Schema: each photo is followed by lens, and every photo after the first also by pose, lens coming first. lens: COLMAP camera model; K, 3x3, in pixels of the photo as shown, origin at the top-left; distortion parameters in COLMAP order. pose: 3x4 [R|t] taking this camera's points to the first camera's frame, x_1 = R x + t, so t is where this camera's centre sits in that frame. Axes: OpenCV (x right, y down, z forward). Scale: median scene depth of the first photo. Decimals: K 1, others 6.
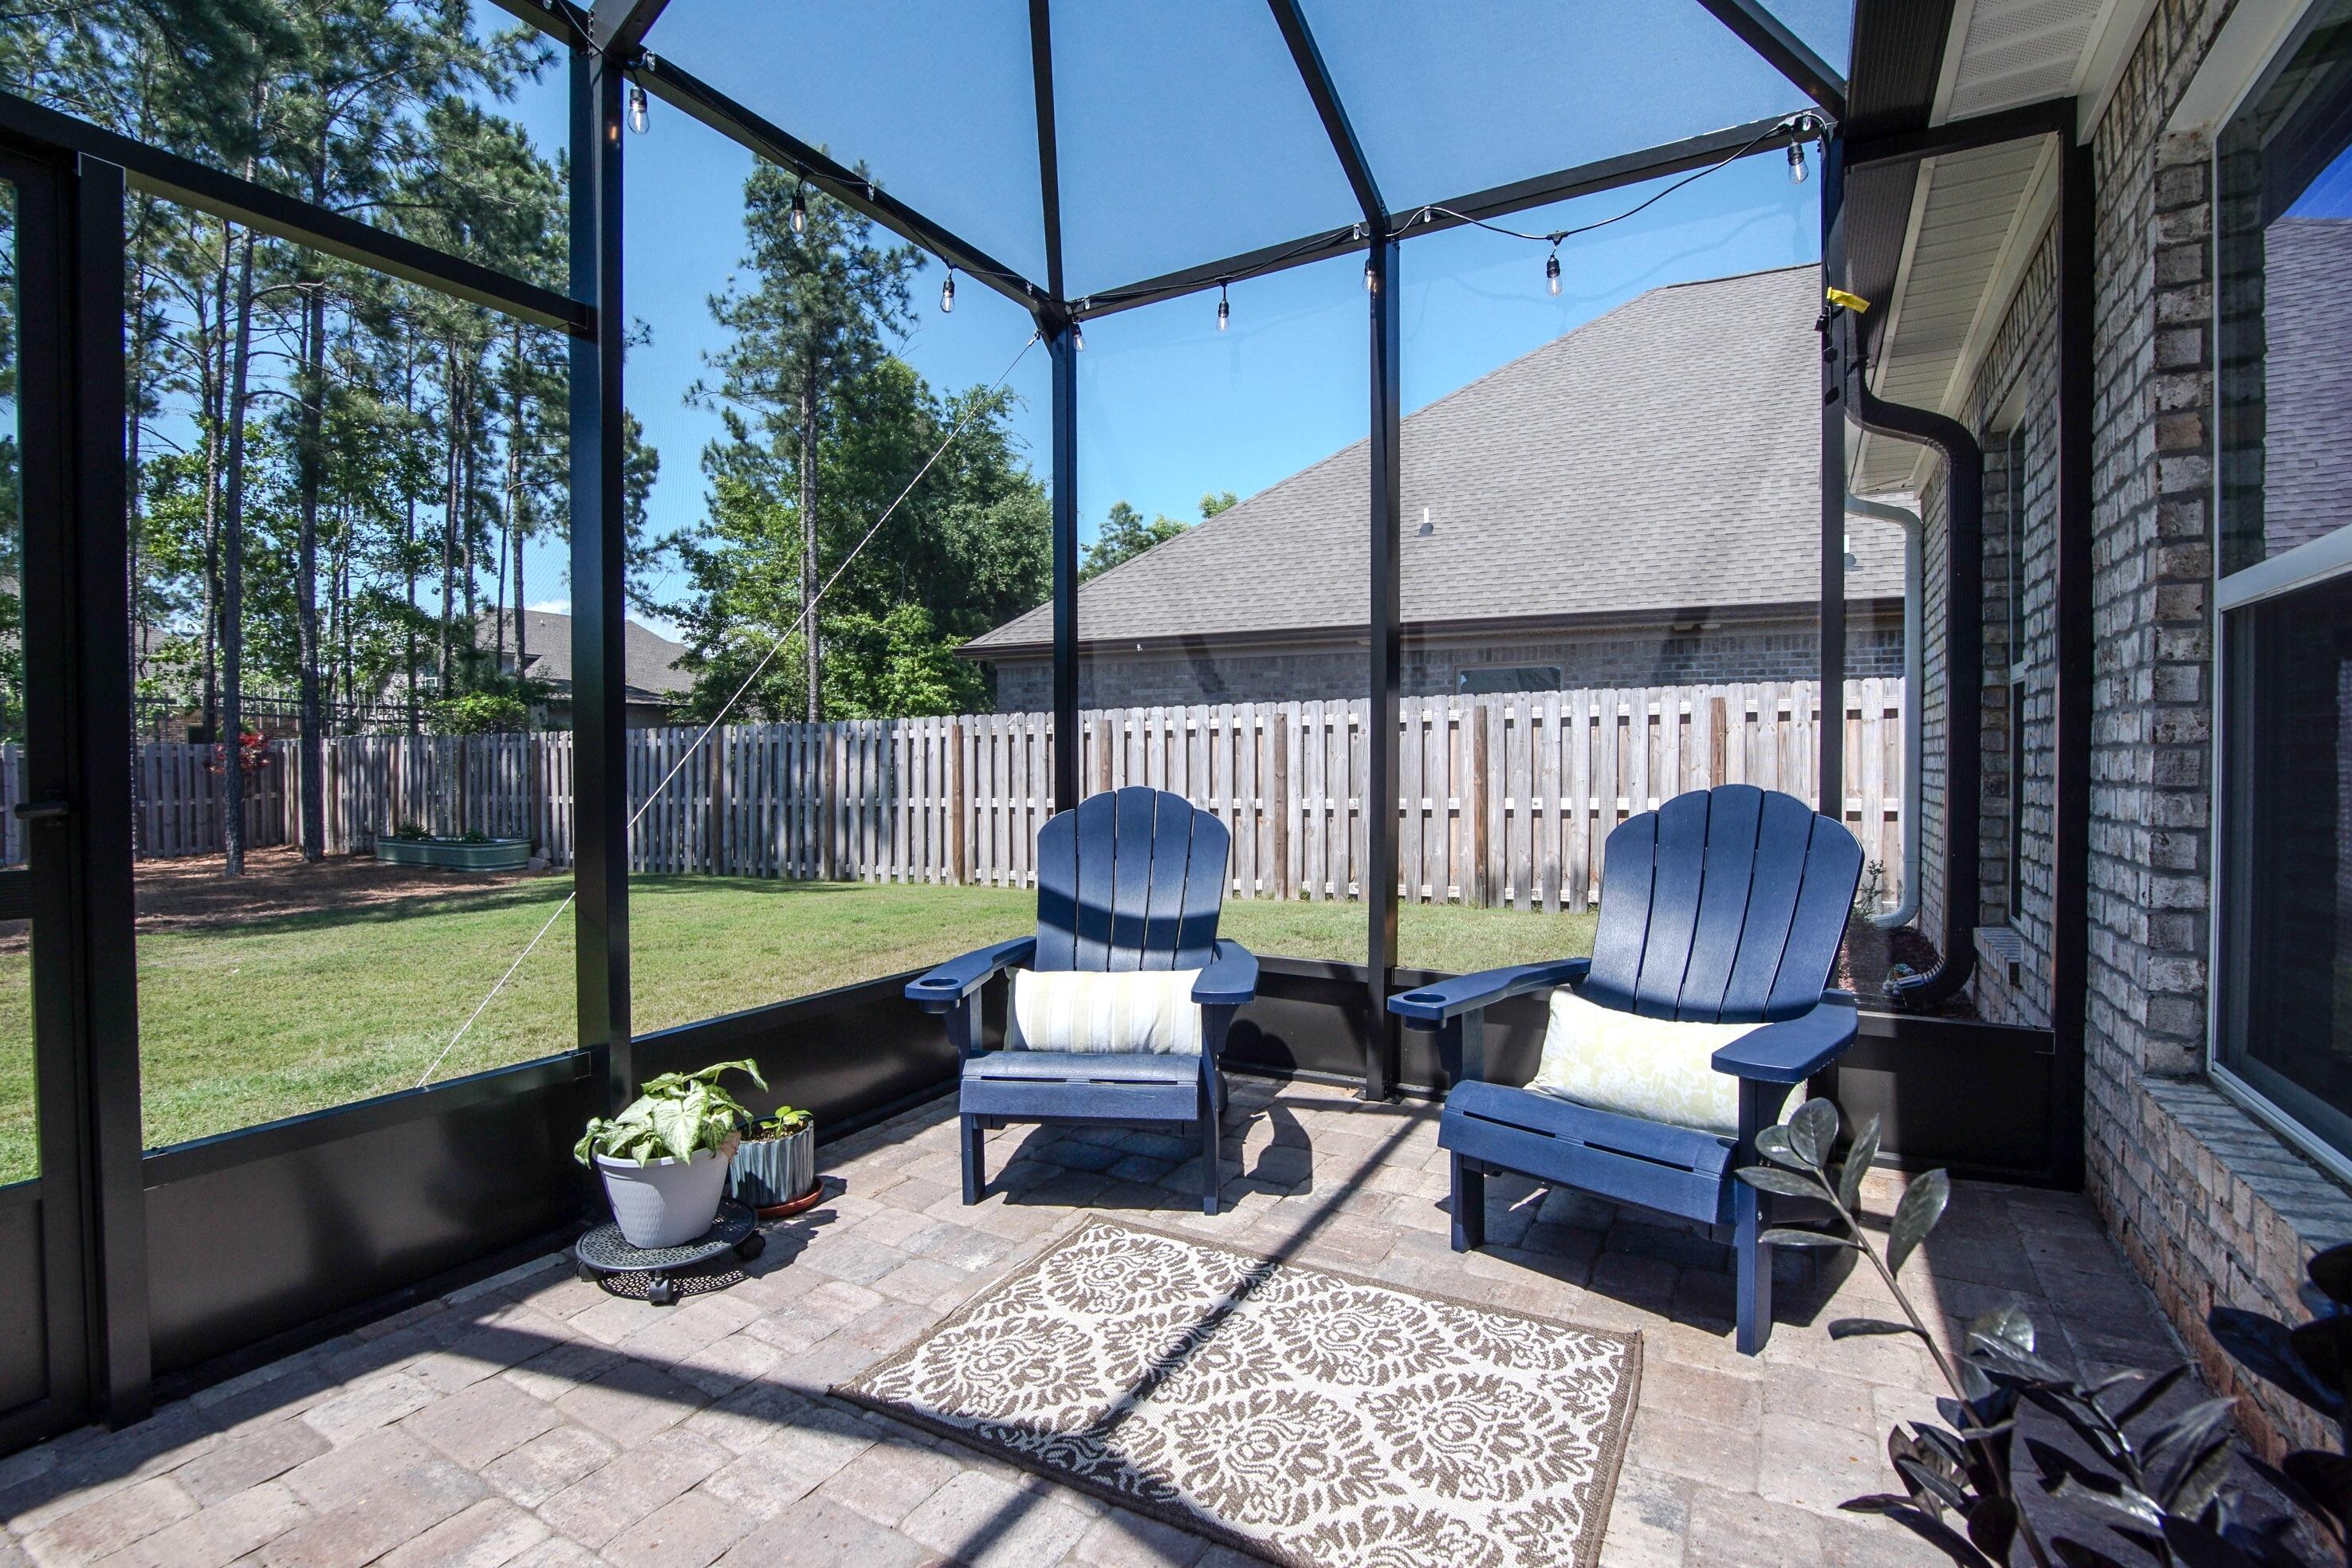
lens RADIAL K [[1043.2, 0, 1221.0], [0, 1043.2, 797.1], [0, 0, 1]] dist [-0.029557, 0.000178]
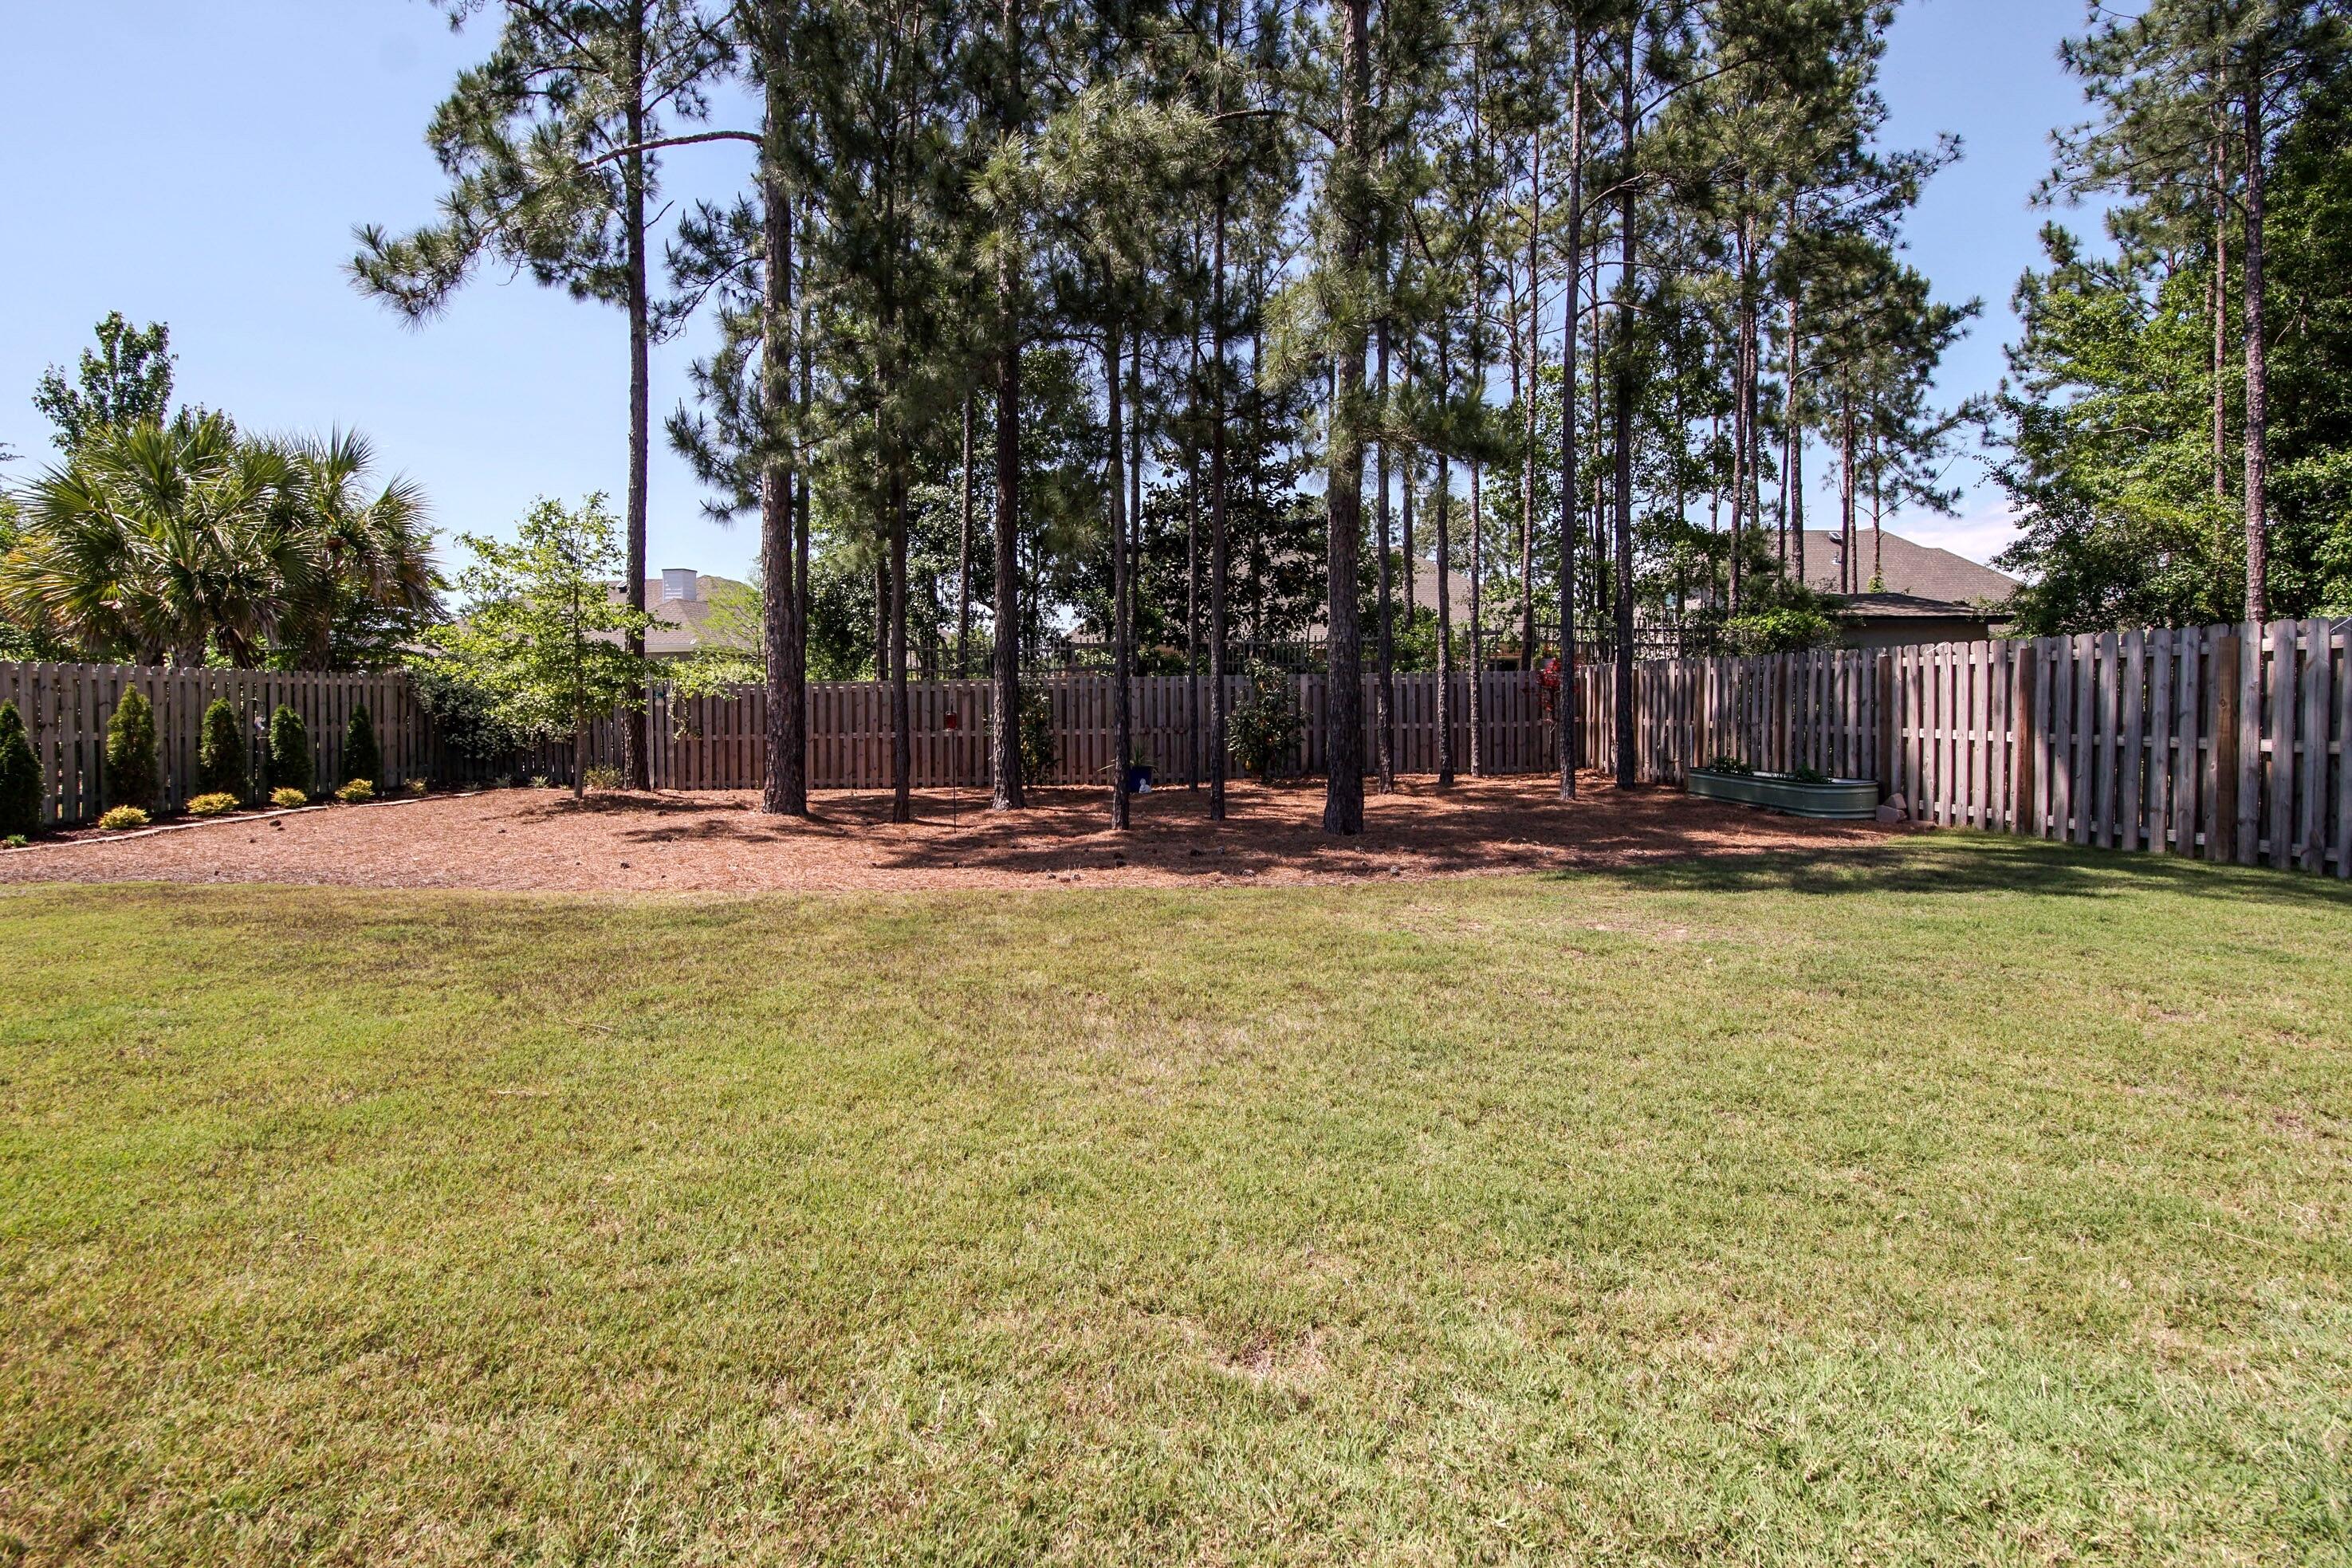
lens RADIAL K [[1084.1, 0, 1139.2], [0, 1084.1, 735.9], [0, 0, 1]] dist [-0.031018, 0.000847]
pose [[0.464970, 0.032092, -0.884745, -0.303989], [-0.025737, 0.999410, 0.022725, 0.002225], [0.884952, 0.012204, 0.465522, 0.169524]]
